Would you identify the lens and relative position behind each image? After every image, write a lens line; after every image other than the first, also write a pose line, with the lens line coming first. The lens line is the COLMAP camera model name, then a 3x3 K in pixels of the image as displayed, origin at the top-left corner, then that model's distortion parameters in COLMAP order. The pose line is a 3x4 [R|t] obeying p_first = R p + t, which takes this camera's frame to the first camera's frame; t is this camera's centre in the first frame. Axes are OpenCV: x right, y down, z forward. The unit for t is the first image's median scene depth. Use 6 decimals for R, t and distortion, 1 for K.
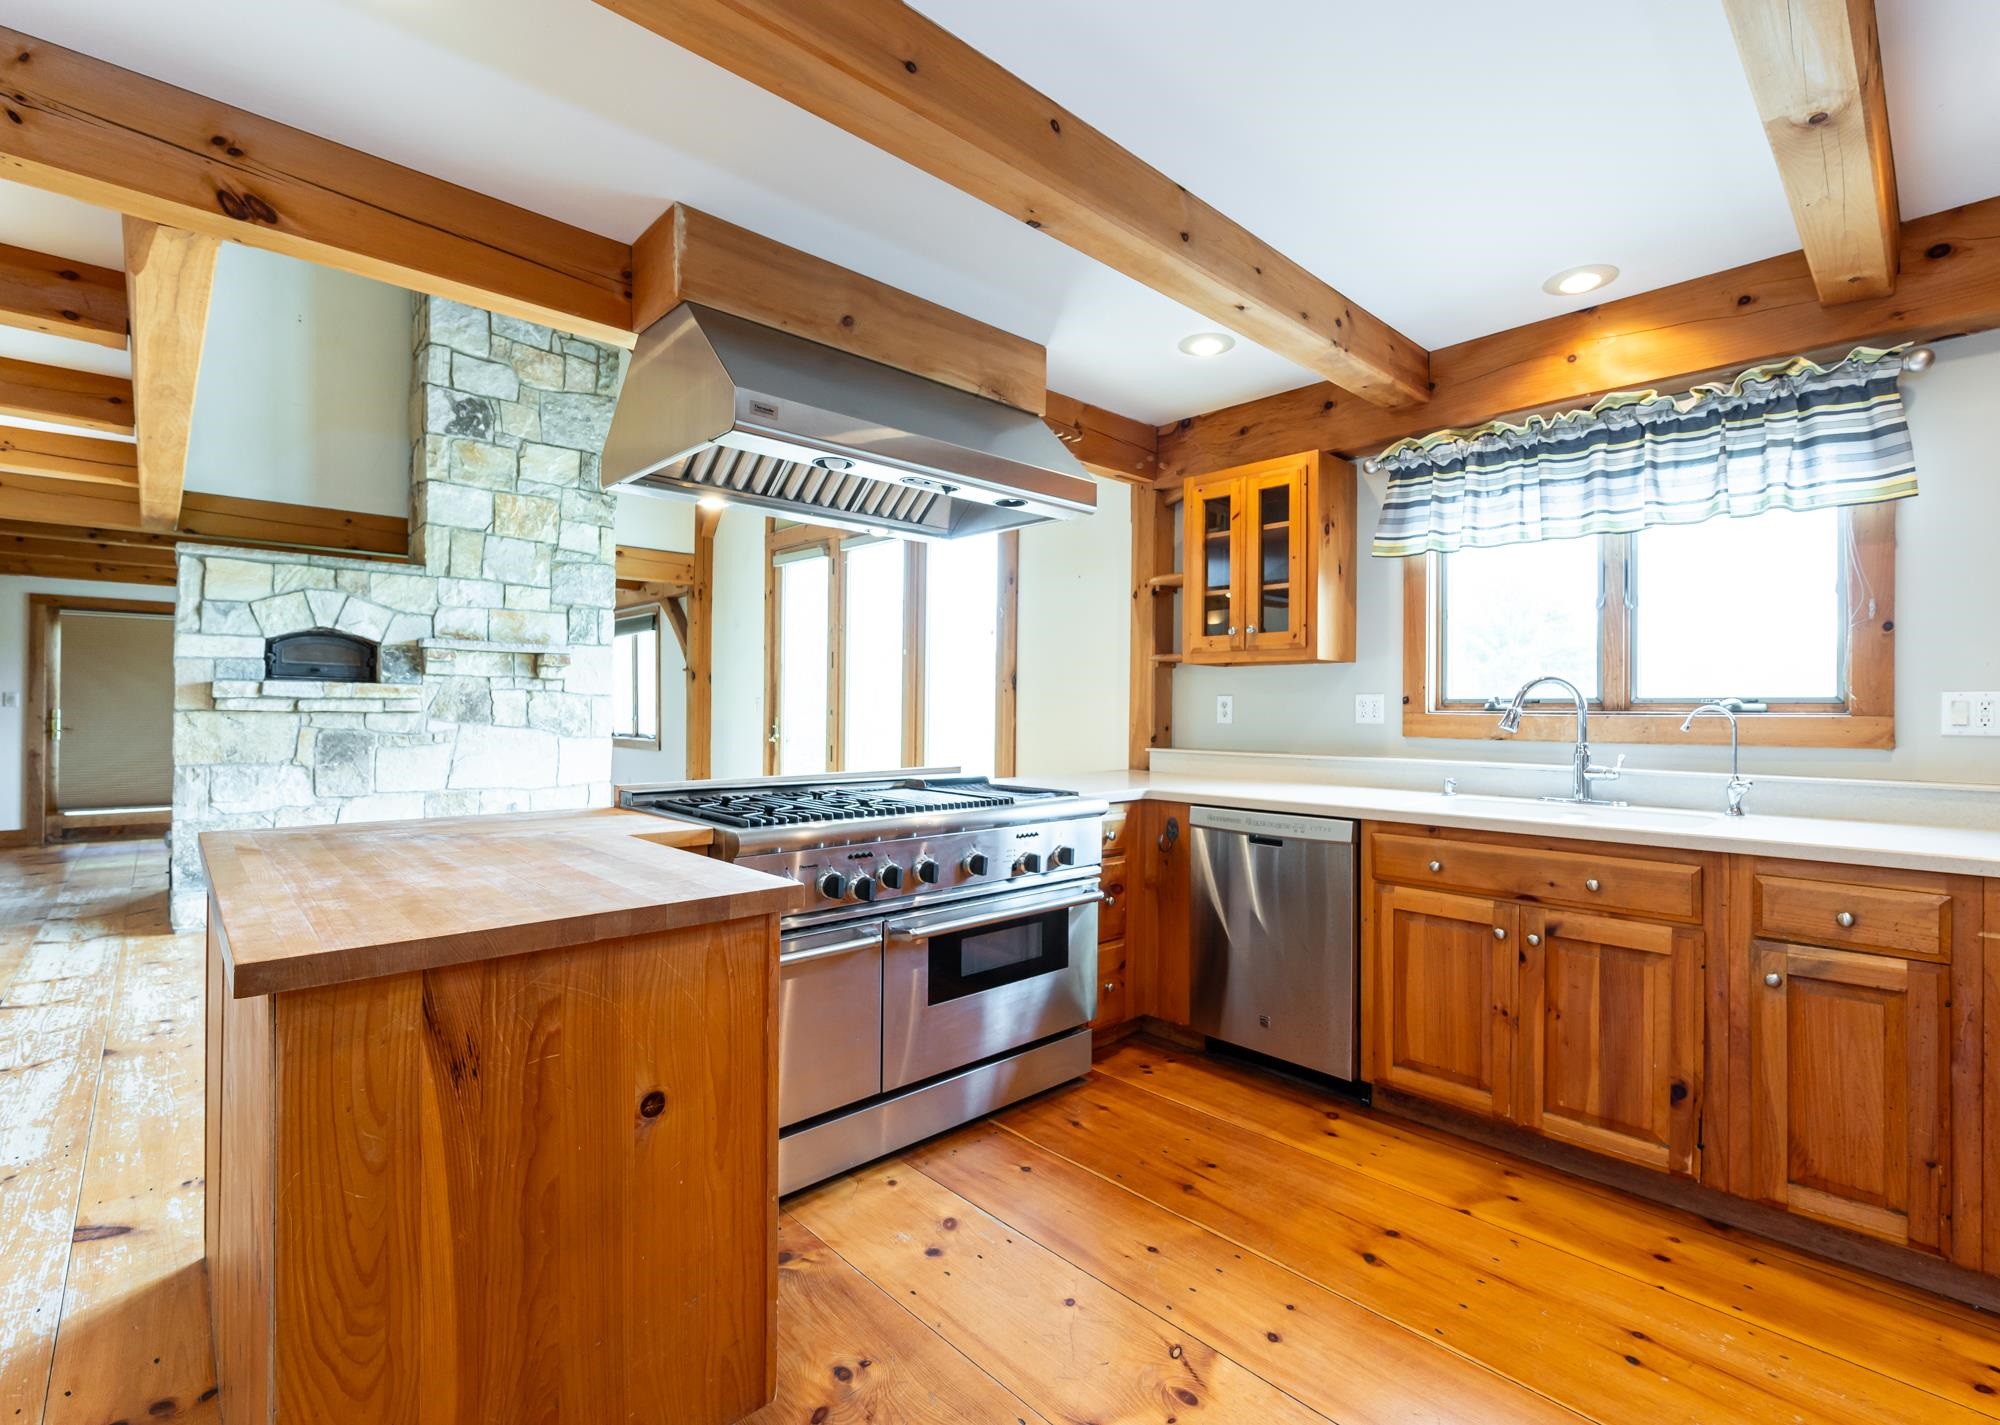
lens RADIAL K [[904.9, 0, 1064.3], [0, 904.9, 705.4], [0, 0, 1]] dist [-0.003164, -0.000205]
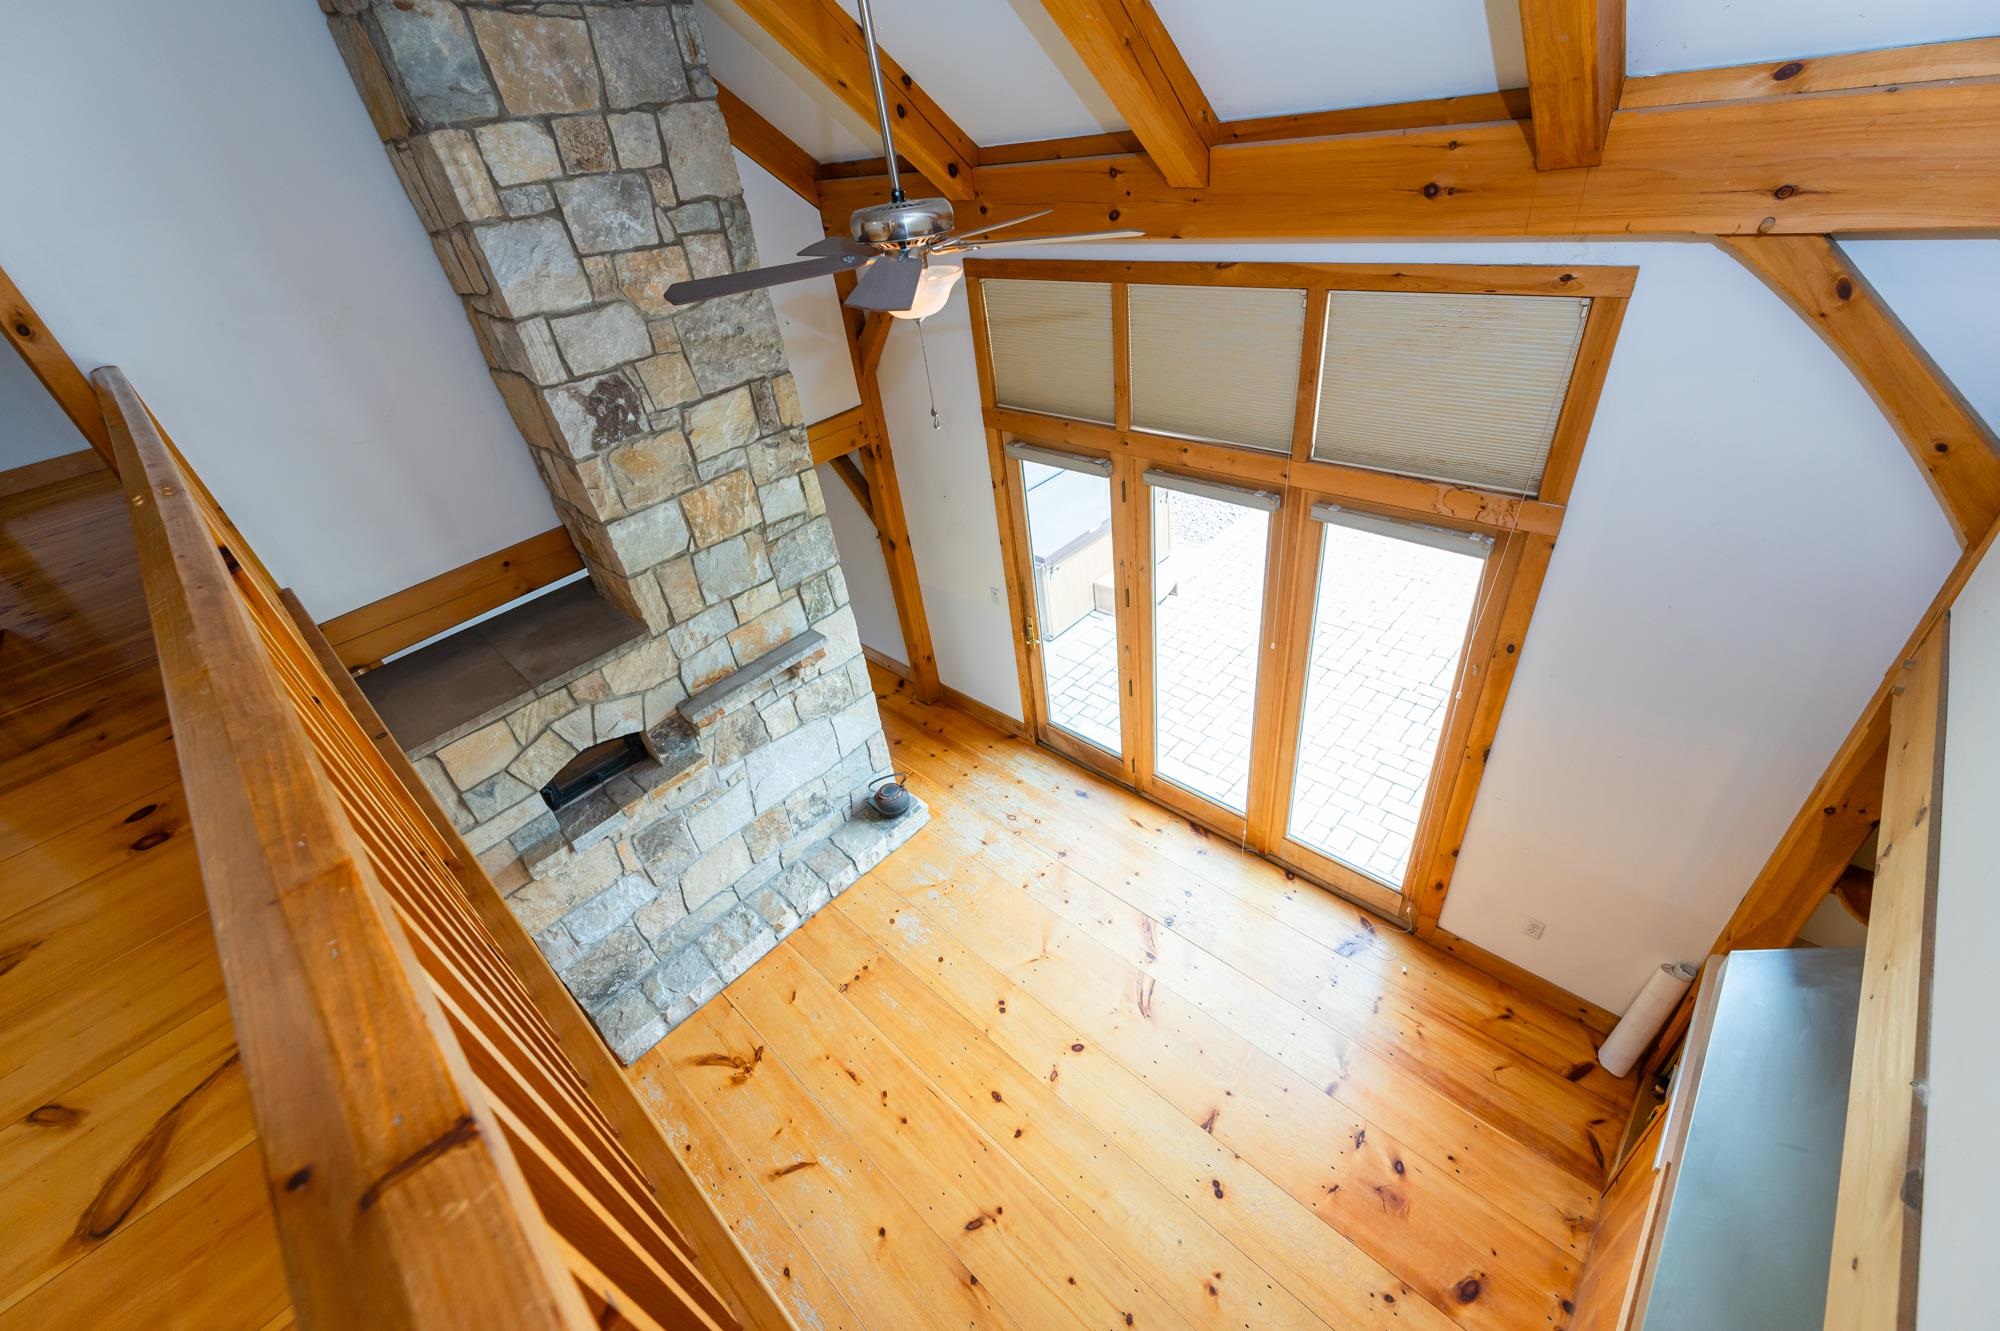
lens RADIAL K [[795.4, 0, 997.9], [0, 795.4, 661.3], [0, 0, 1]] dist [-0.002112, -0.000254]
pose [[0.990835, -0.125709, -0.049437, -0.646563], [0.131228, 0.809002, 0.572970, -0.814667], [-0.032033, -0.574206, 0.818084, 0.709884]]
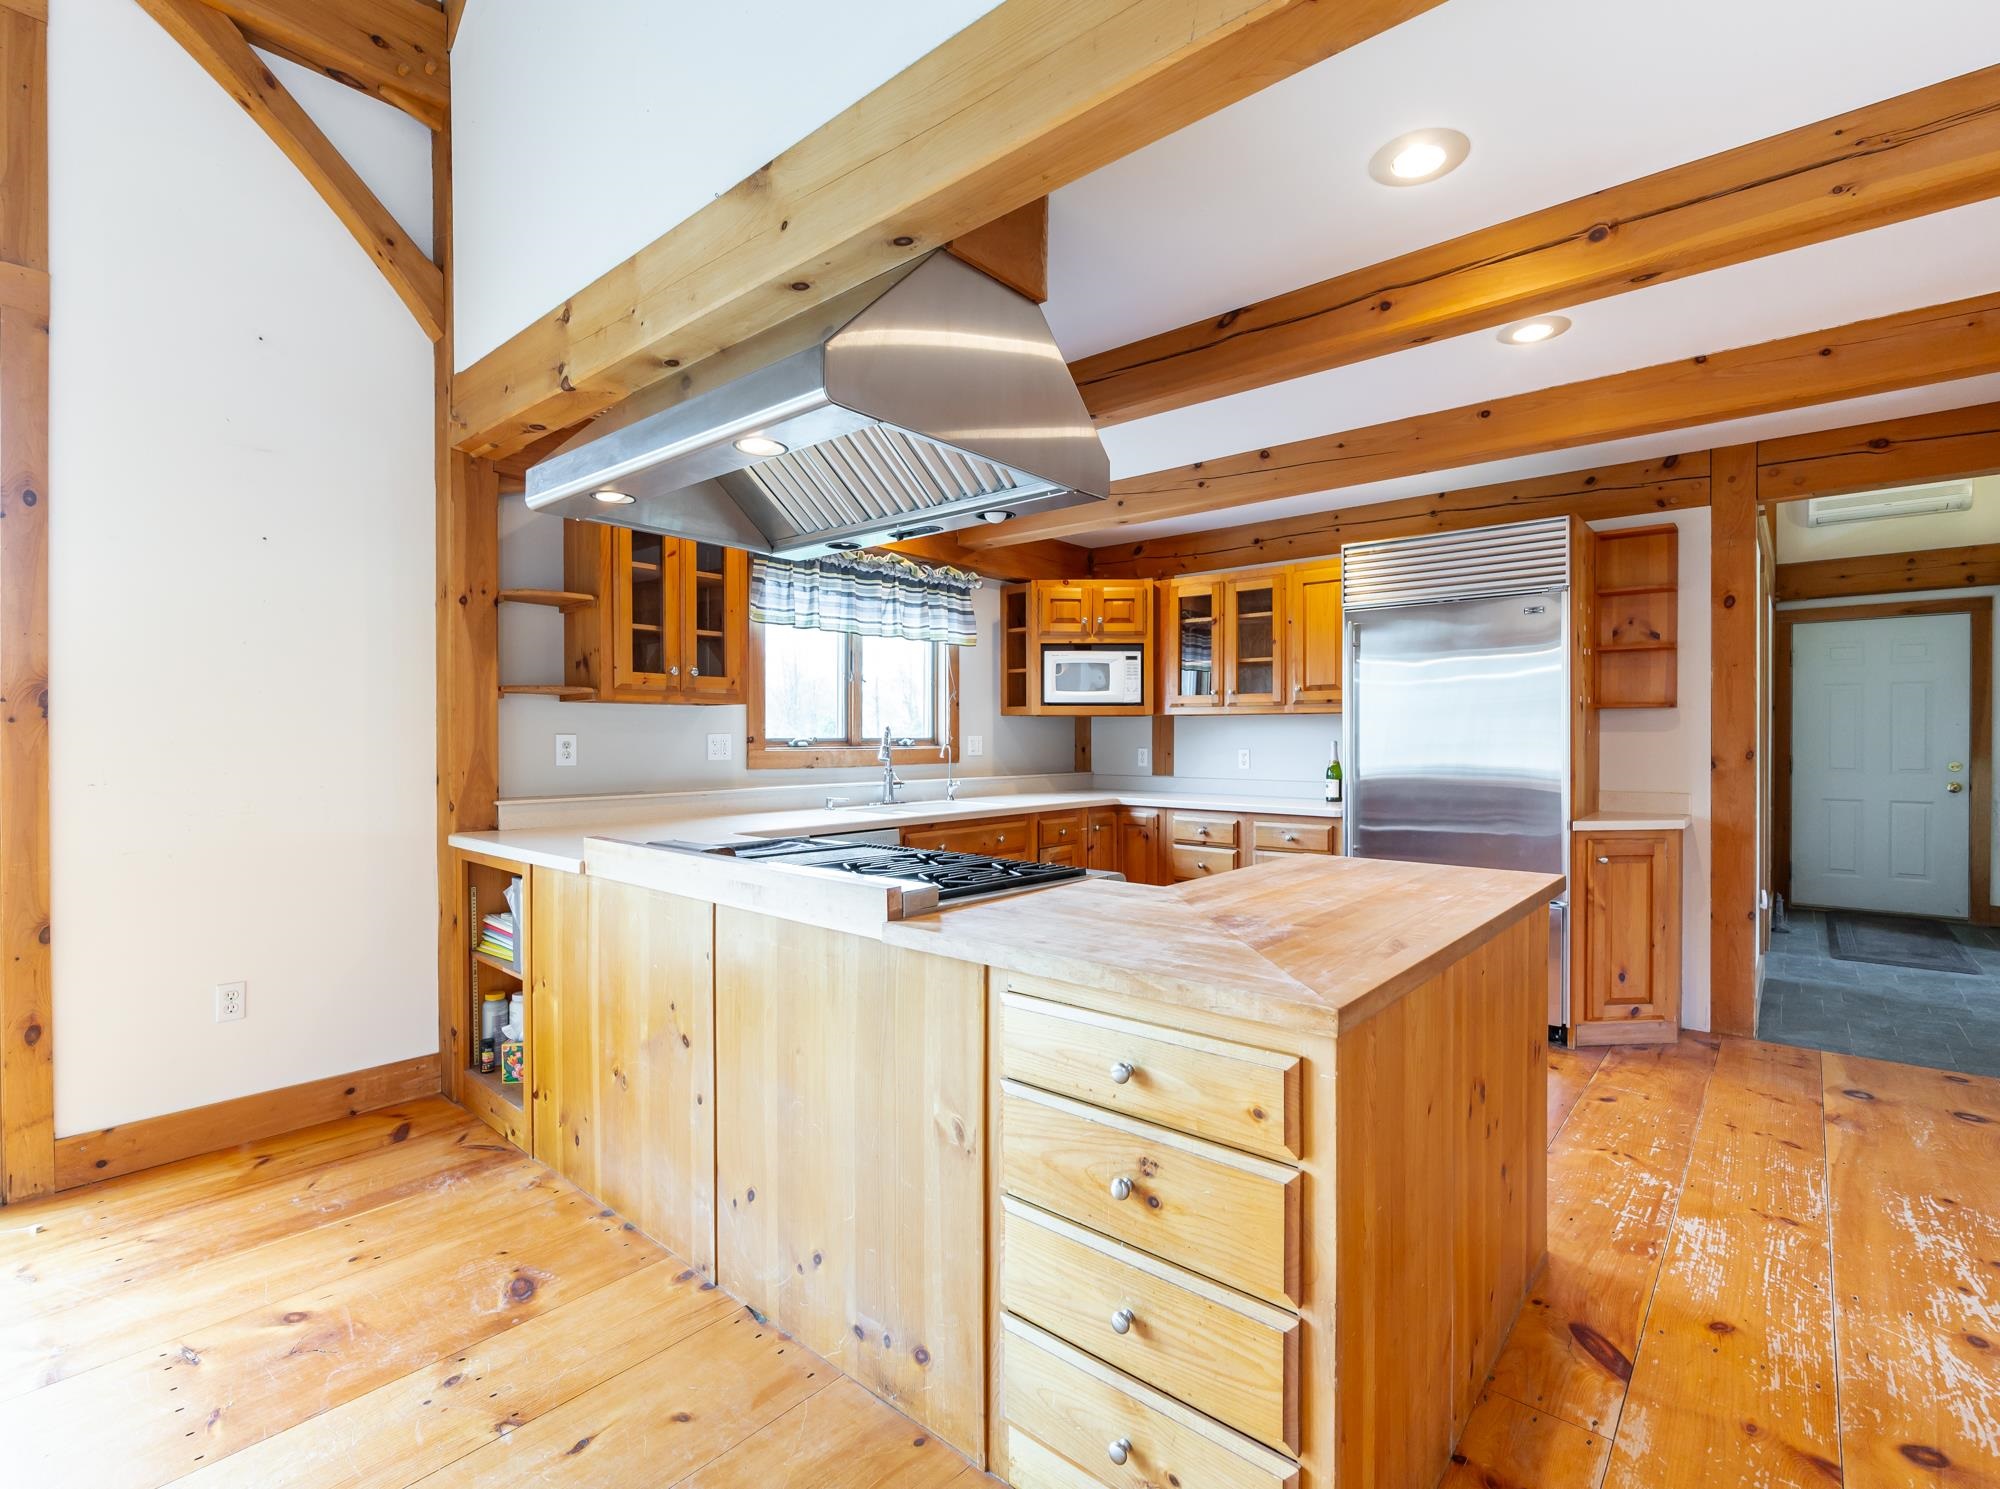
lens RADIAL K [[924.8, 0, 1025.3], [0, 924.8, 746.3], [0, 0, 1]] dist [-0.002764, -0.000049]
pose [[-0.081793, -0.017051, 0.996504, -0.895037], [-0.004840, 0.999849, 0.016711, -0.019489], [-0.996638, -0.003457, -0.081863, 0.733564]]
